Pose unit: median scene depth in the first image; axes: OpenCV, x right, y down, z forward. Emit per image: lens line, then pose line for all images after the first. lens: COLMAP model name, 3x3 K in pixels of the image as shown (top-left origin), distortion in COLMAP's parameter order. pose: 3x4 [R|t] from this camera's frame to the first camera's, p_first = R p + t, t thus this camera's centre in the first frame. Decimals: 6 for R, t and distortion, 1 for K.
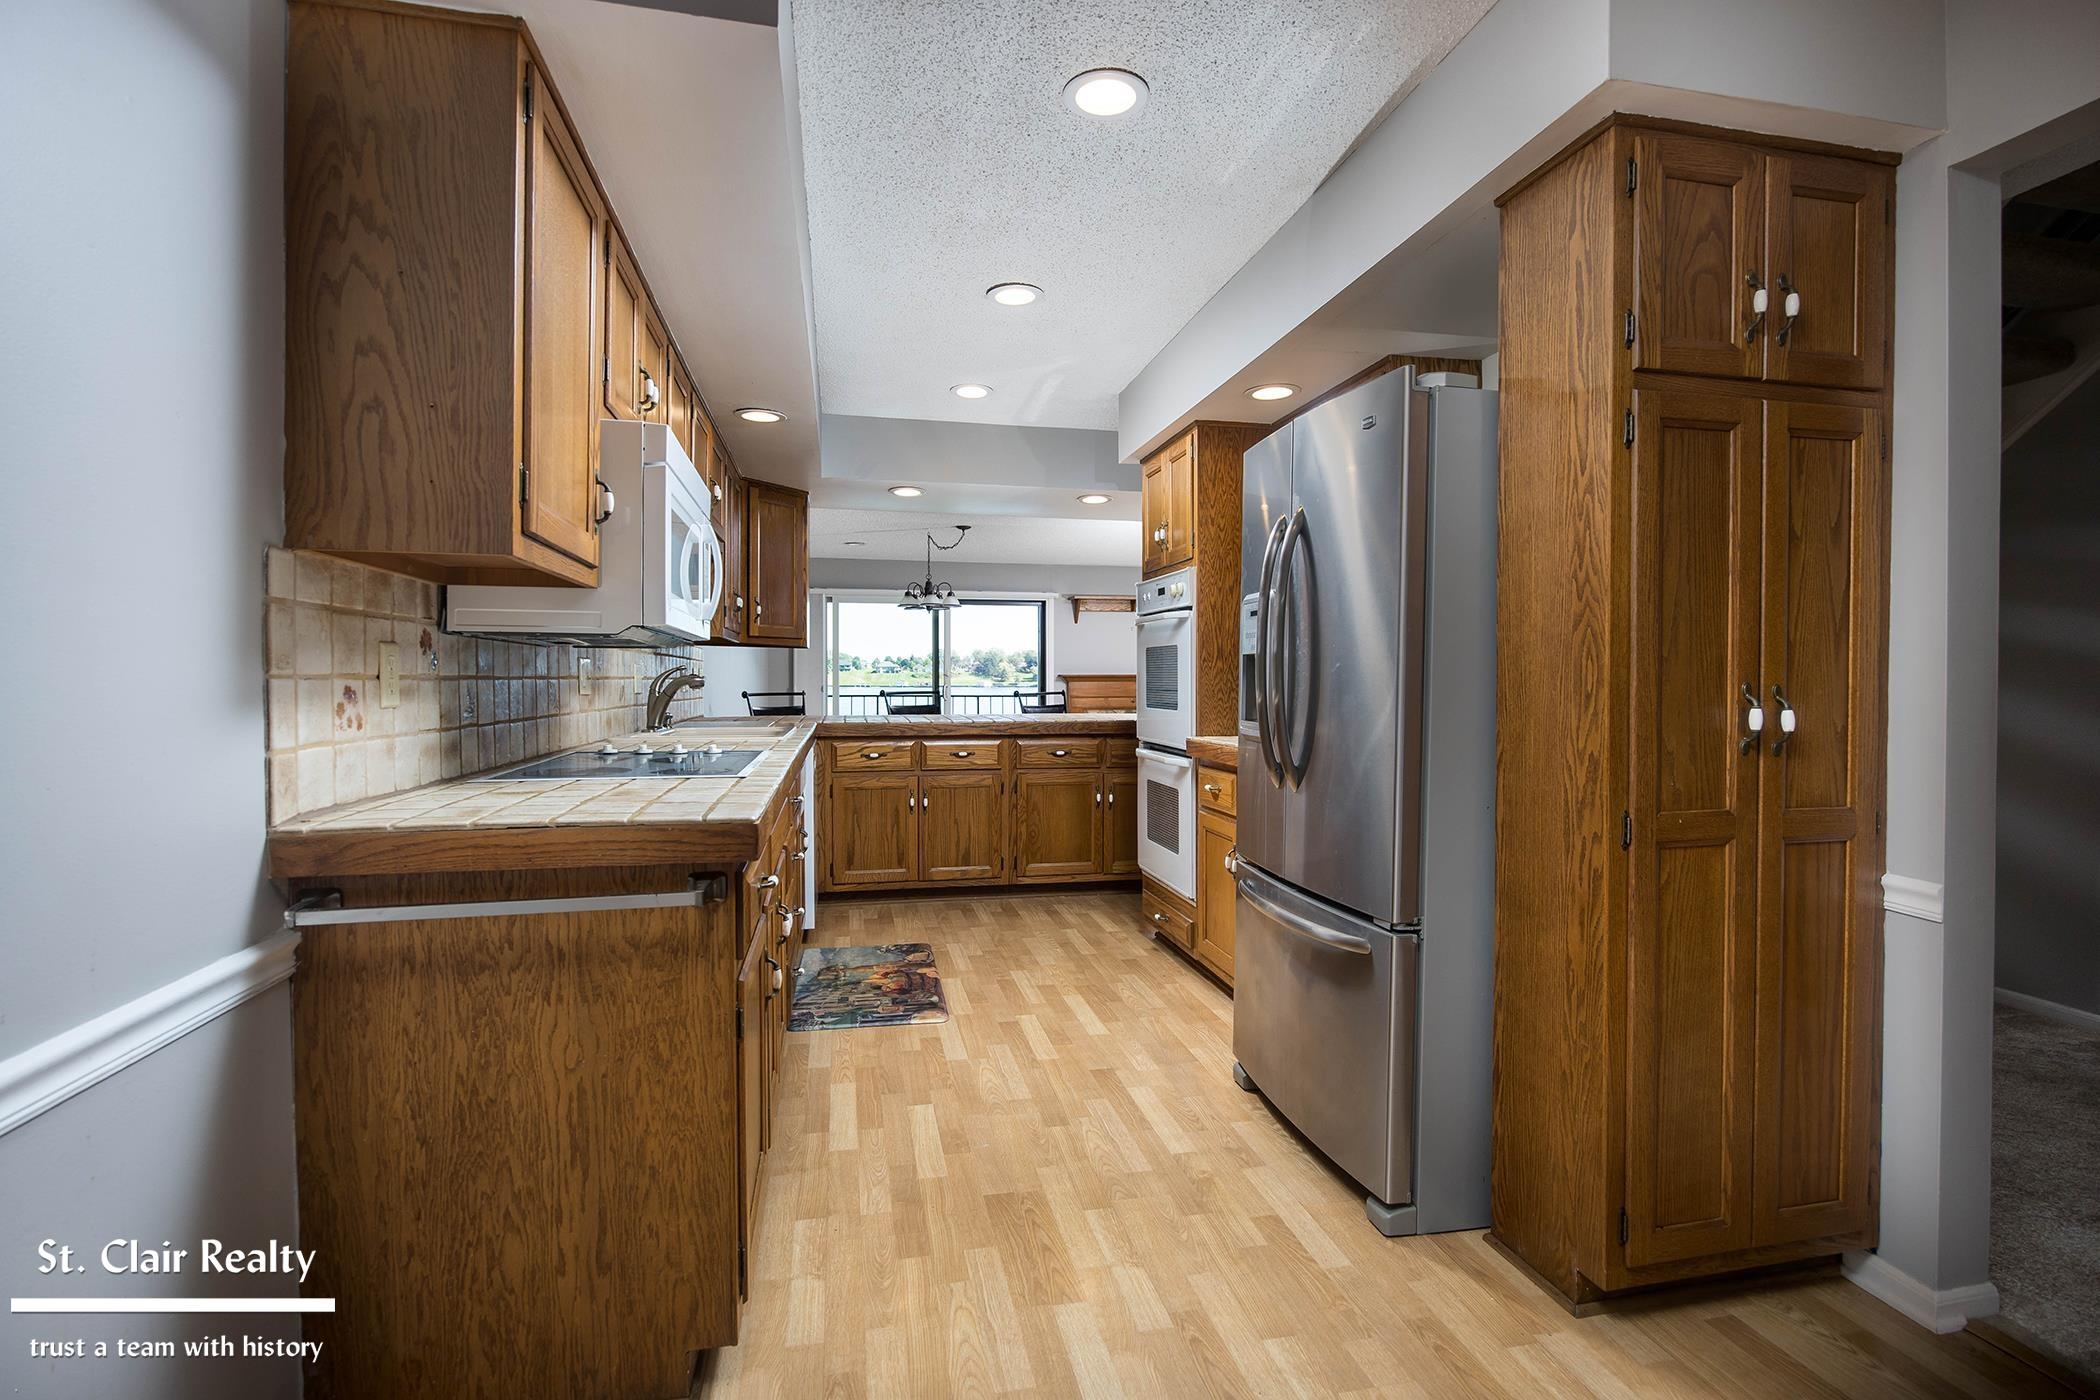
lens RADIAL K [[991.1, 0, 1050.0], [0, 991.1, 700.0], [0, 0, 1]] dist [-0.000943, -0.000013]
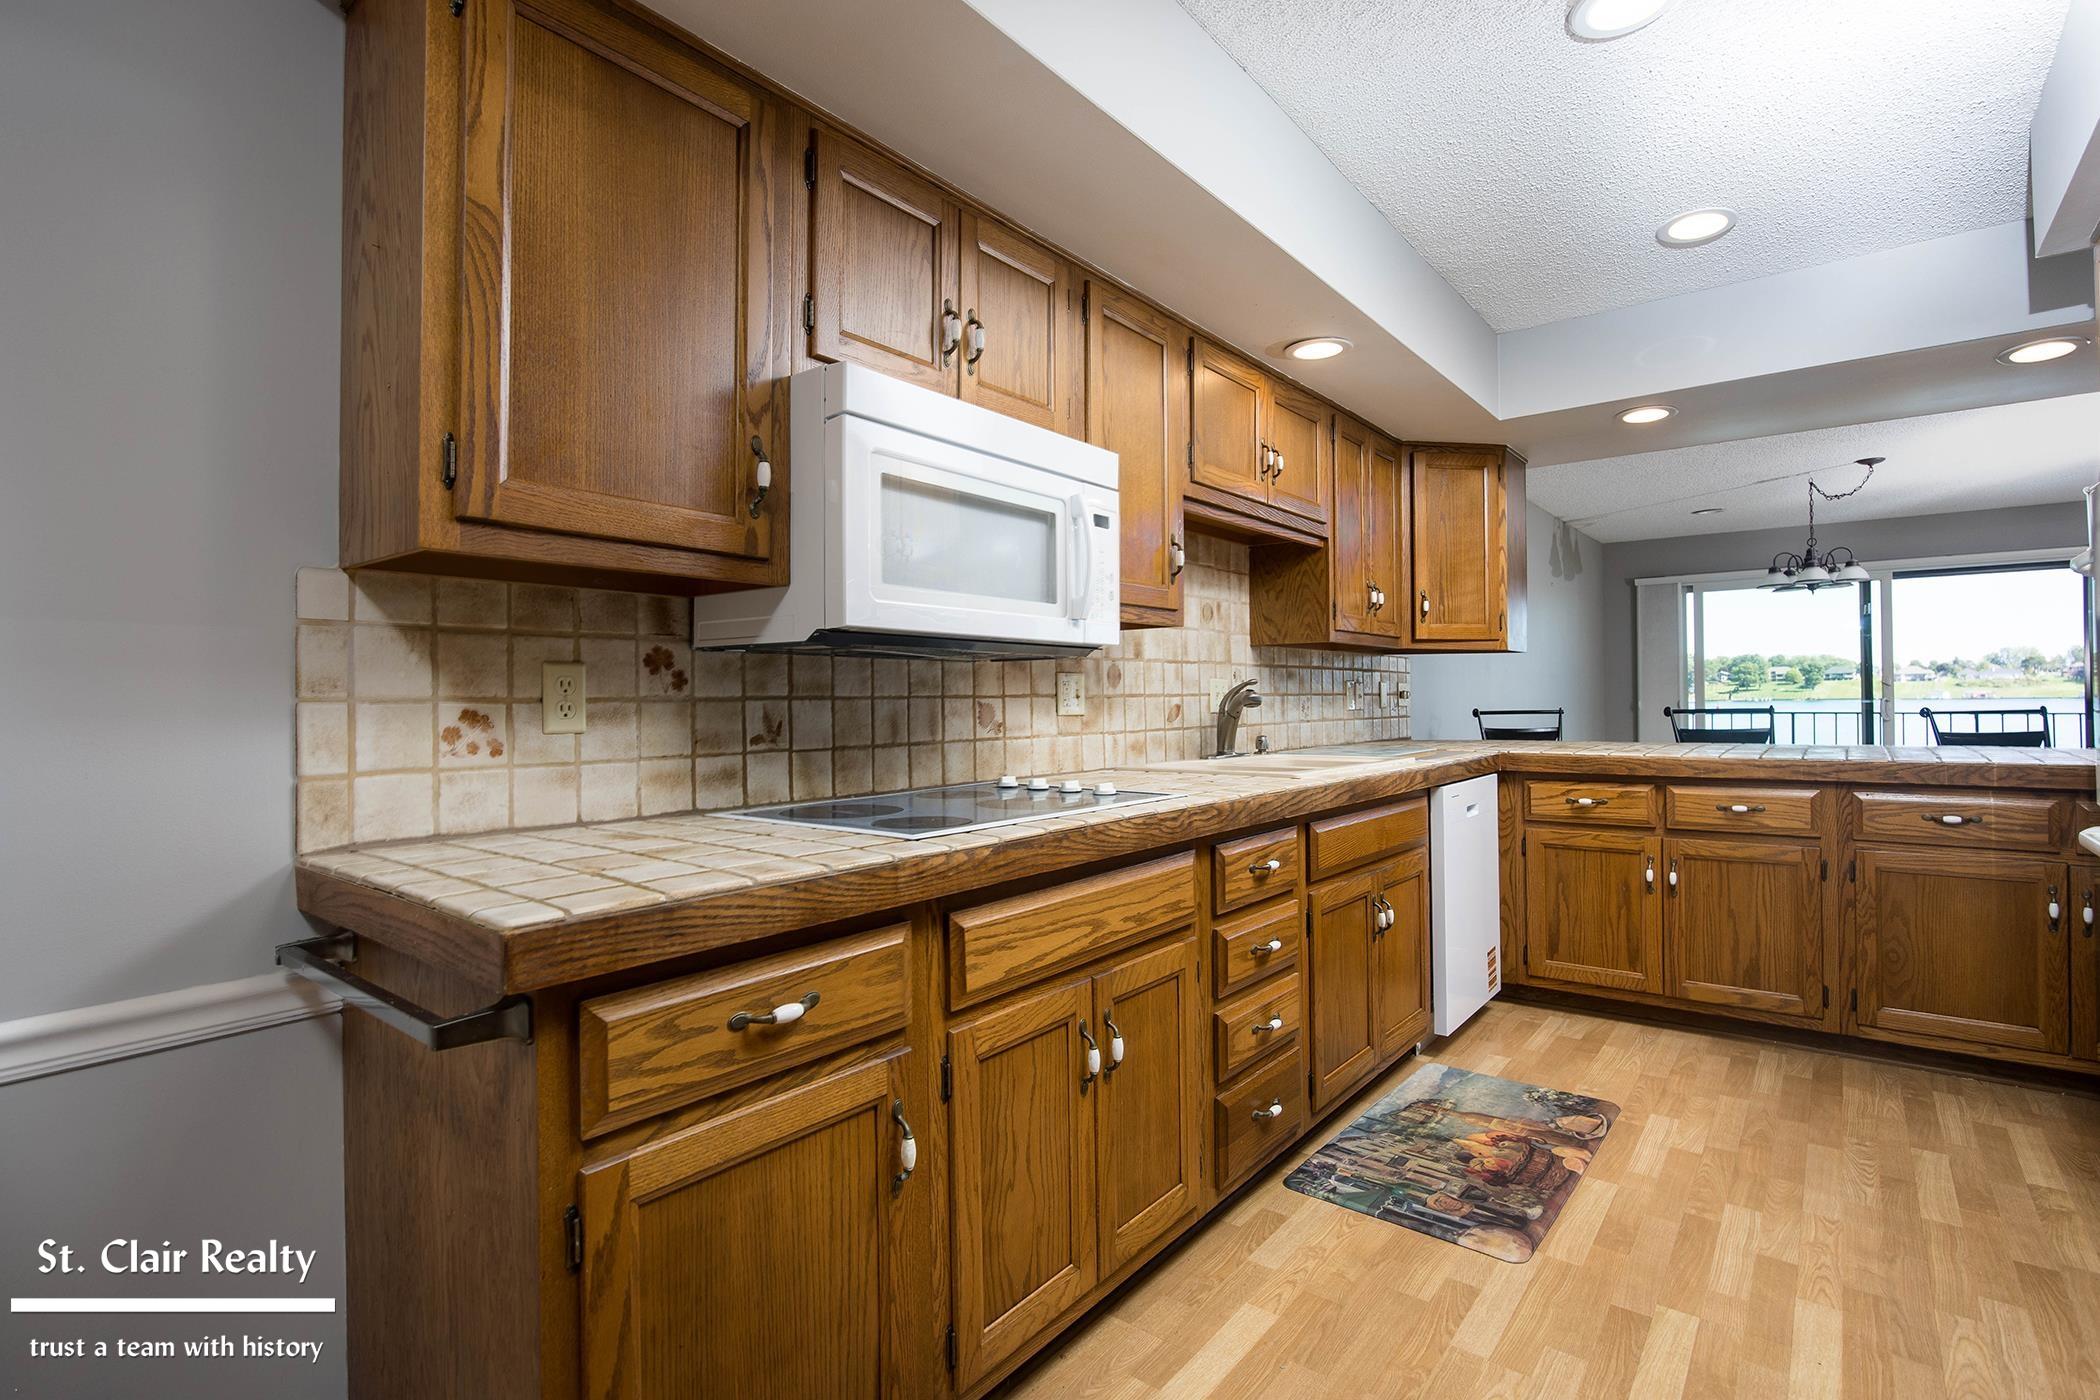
lens RADIAL K [[986.9, 0, 1050.0], [0, 986.9, 700.0], [0, 0, 1]] dist [-0.011026, 0.000403]
pose [[0.631371, -0.008886, -0.775430, 0.155724], [-0.003419, 0.999893, -0.014243, -0.004923], [0.775473, 0.011644, 0.631273, 0.353335]]
